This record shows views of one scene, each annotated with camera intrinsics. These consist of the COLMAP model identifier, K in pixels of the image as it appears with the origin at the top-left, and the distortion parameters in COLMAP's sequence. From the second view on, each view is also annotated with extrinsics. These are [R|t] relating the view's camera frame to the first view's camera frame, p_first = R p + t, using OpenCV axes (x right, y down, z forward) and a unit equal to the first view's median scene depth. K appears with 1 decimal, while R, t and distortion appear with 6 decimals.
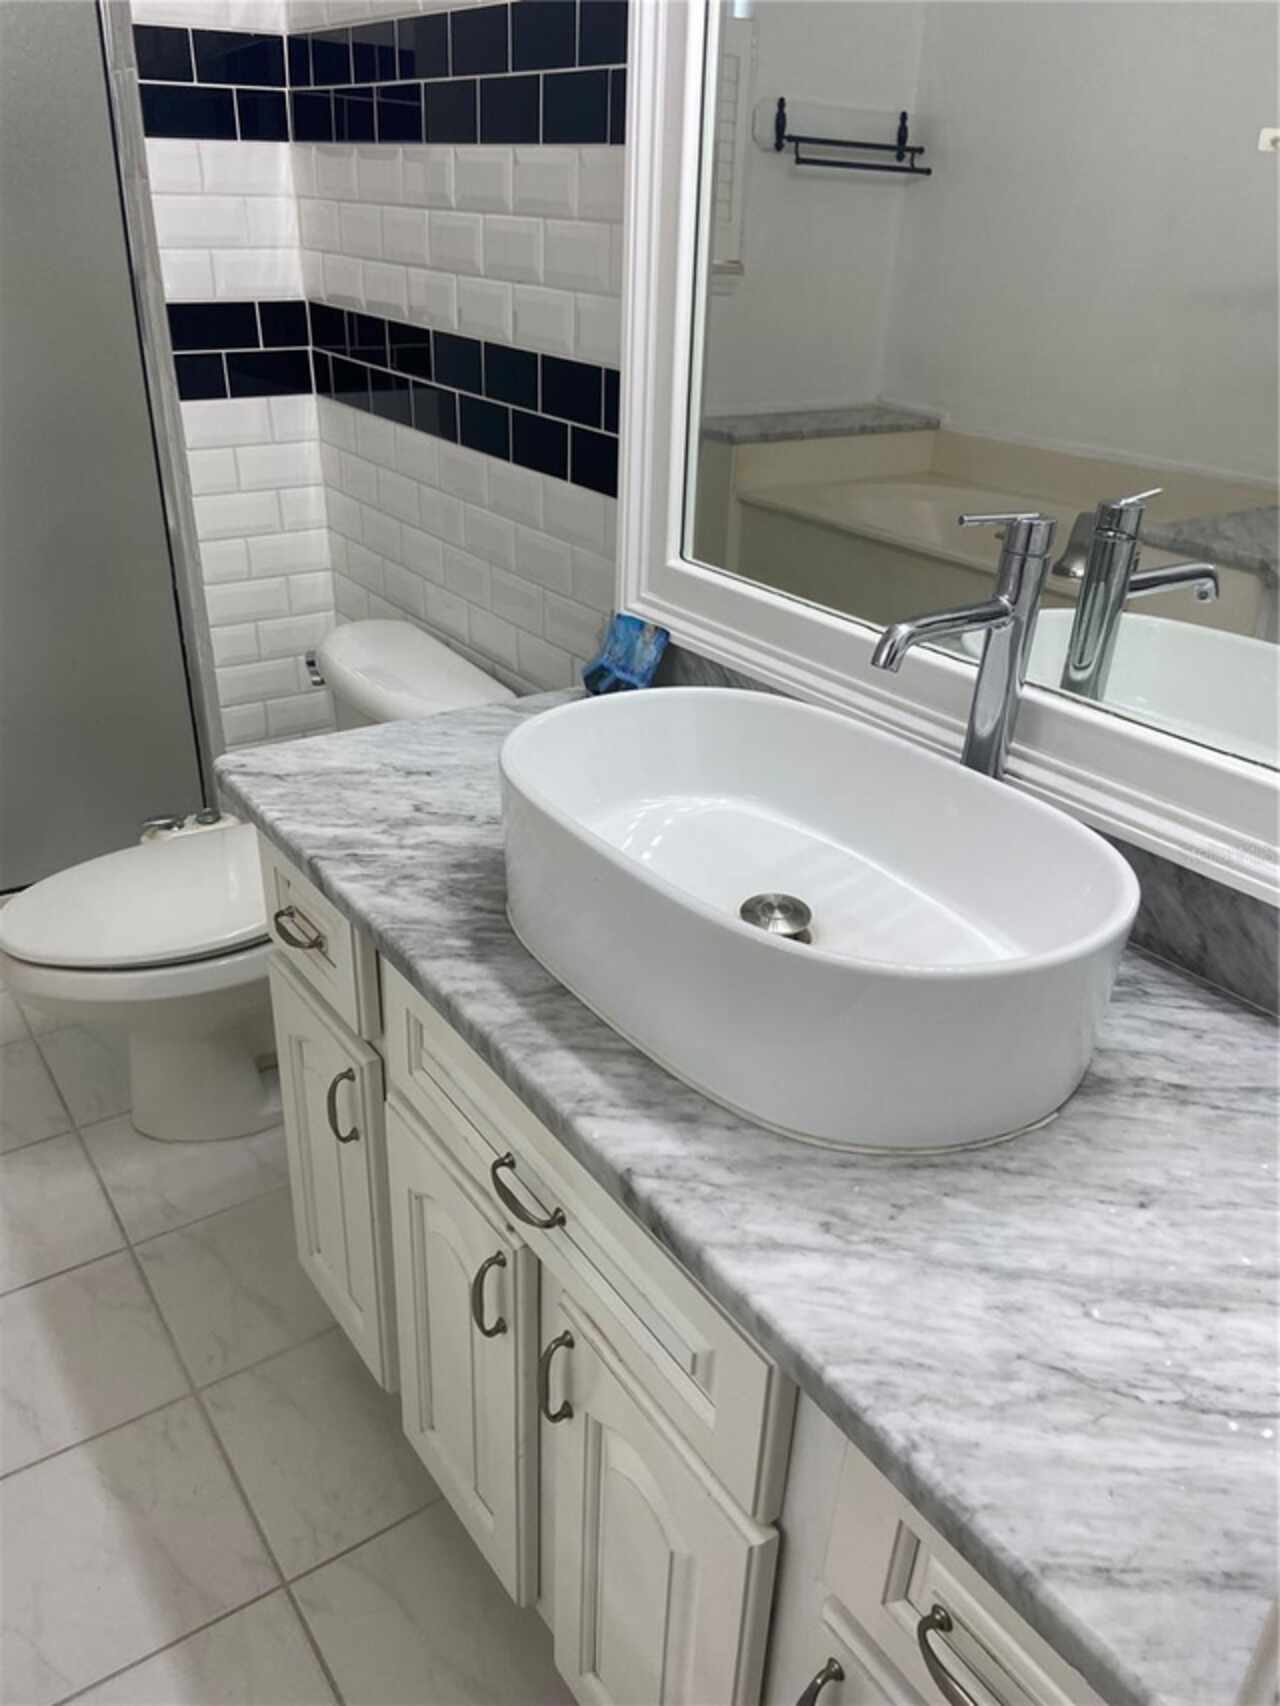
lens RADIAL K [[1288.6, 0, 657.7], [0, 1288.6, 830.1], [0, 0, 1]] dist [0.127291, -0.159931]
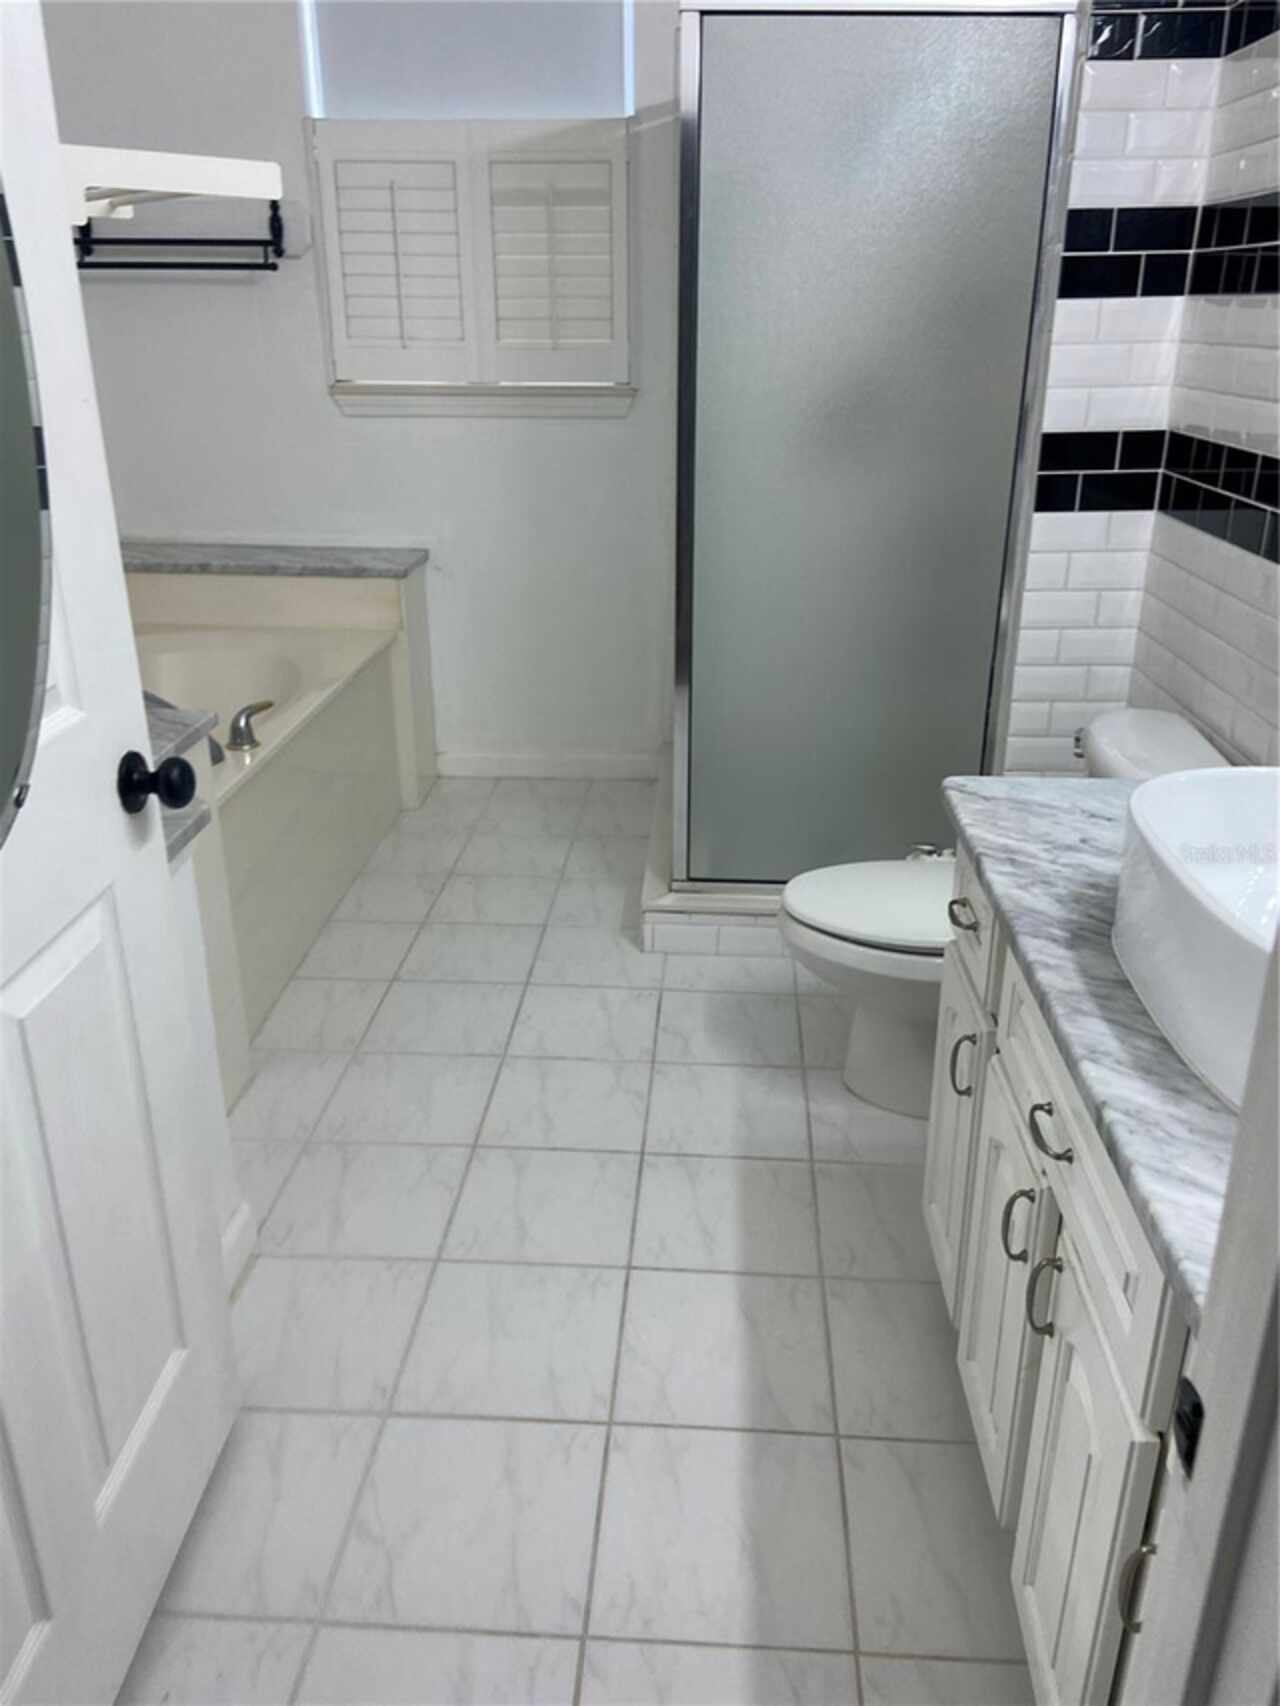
lens RADIAL K [[1288.6, 0, 657.7], [0, 1288.6, 830.1], [0, 0, 1]] dist [0.127291, -0.159931]
pose [[0.784763, 0.196354, -0.587871, 0.158952], [-0.248757, 0.968528, -0.008574, 0.062292], [0.567686, 0.152965, 0.808909, -0.139785]]
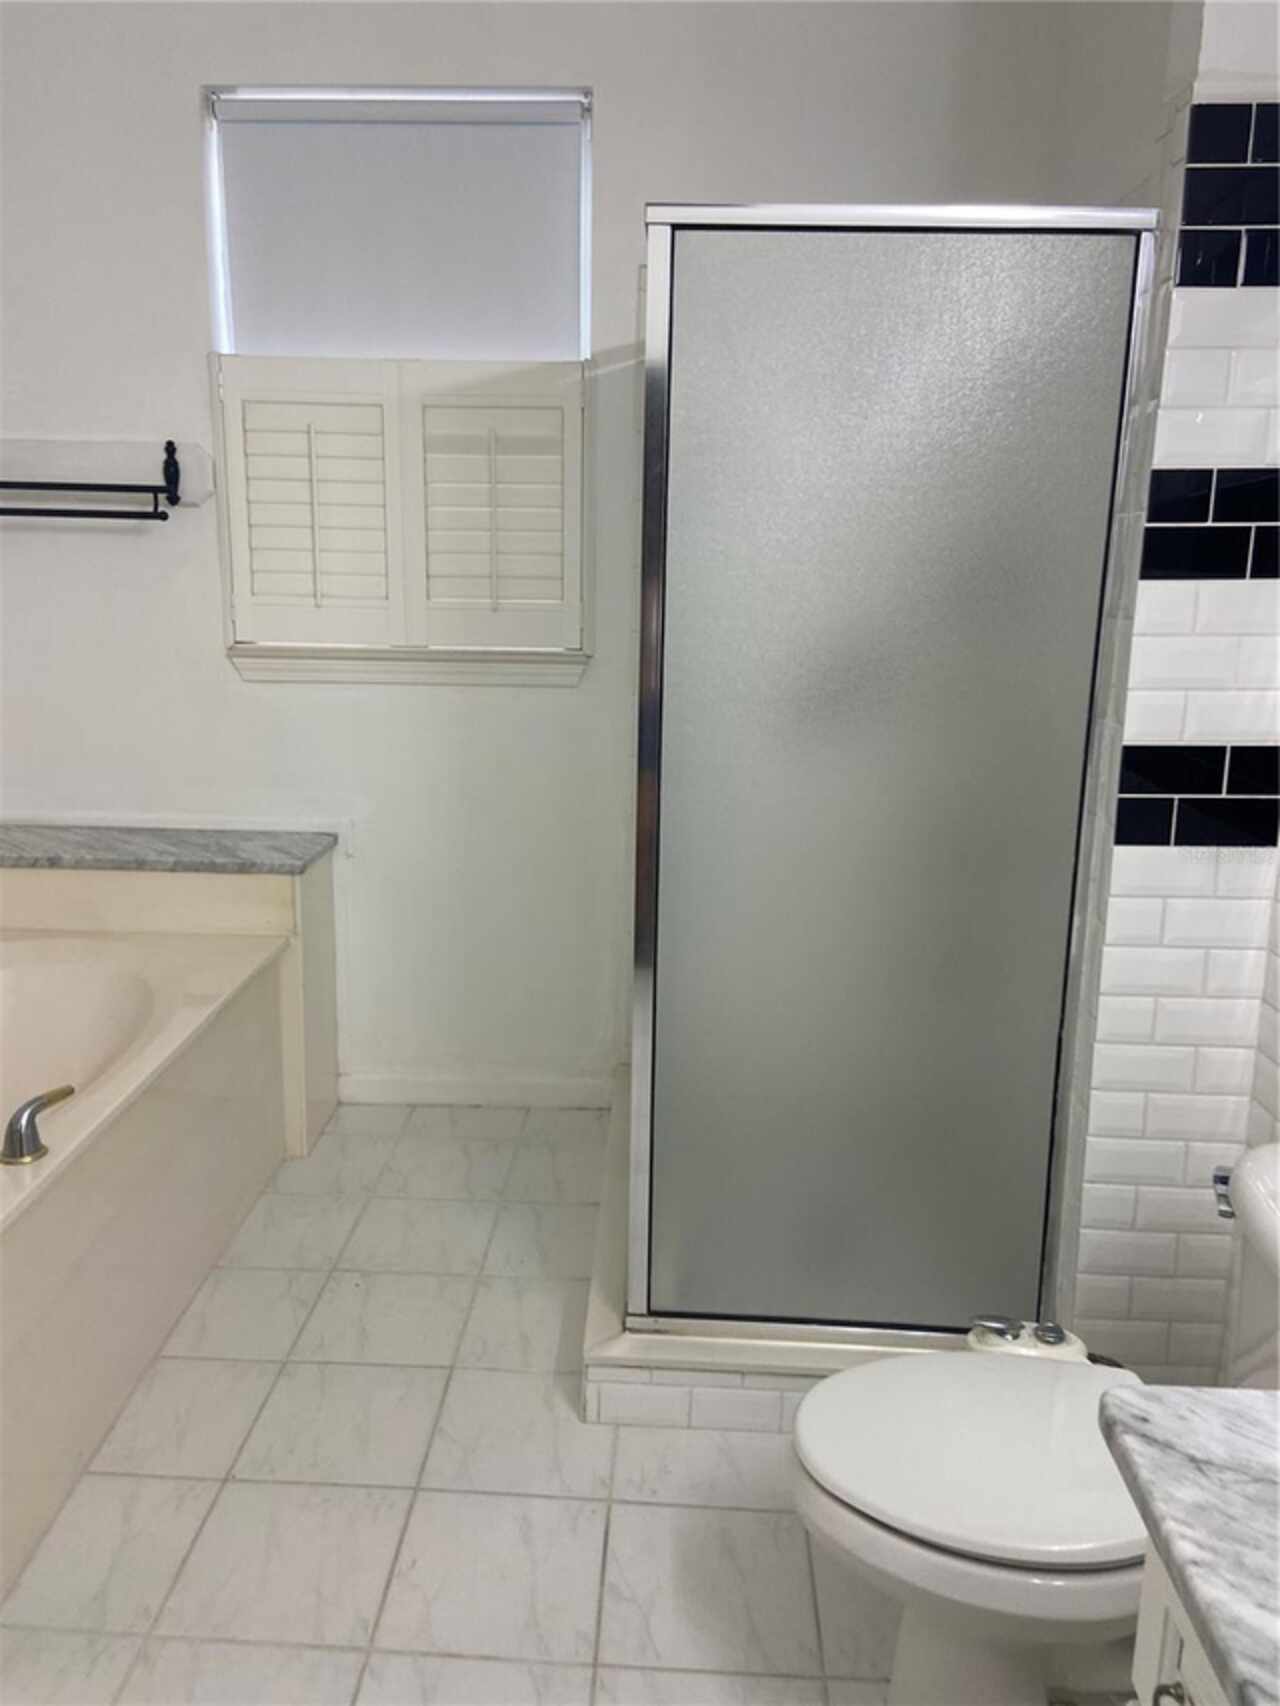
lens RADIAL K [[1292.3, 0, 628.7], [0, 1292.3, 831.8], [0, 0, 1]] dist [0.106442, -0.105687]
pose [[0.790301, 0.109253, -0.602900, -0.115394], [-0.257443, 0.952114, -0.164930, -0.133609], [0.556011, 0.285557, 0.780583, 0.157295]]
